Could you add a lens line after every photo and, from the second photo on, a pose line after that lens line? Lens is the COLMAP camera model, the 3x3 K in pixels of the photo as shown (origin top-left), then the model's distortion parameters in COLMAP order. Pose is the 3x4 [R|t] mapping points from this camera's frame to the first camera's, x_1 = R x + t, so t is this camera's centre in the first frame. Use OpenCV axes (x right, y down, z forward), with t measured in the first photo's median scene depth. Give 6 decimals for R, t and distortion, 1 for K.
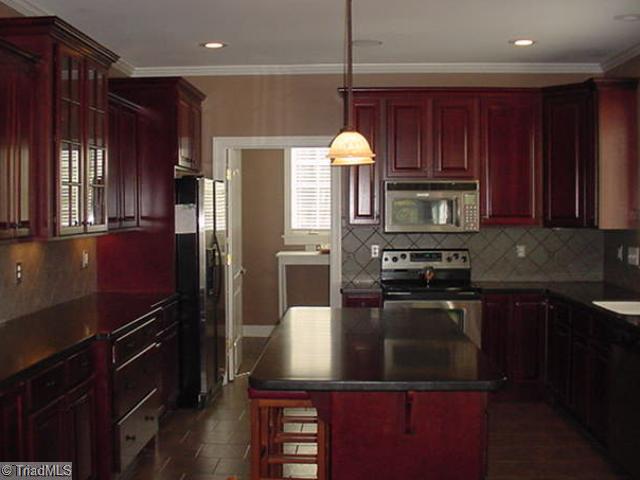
lens RADIAL K [[818.6, 0, 320.0], [0, 818.6, 240.0], [0, 0, 1]] dist [-0.181913, -0.018217]
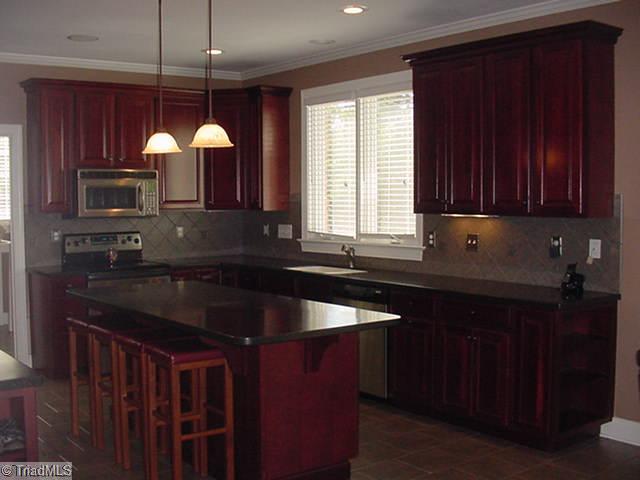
lens RADIAL K [[811.4, 0, 320.0], [0, 811.4, 240.0], [0, 0, 1]] dist [0.008996, 0.008289]
pose [[0.768707, -0.041621, 0.638245, -0.340703], [0.036628, 0.999107, 0.021038, 0.008392], [-0.638551, 0.007205, 0.769545, -0.015416]]
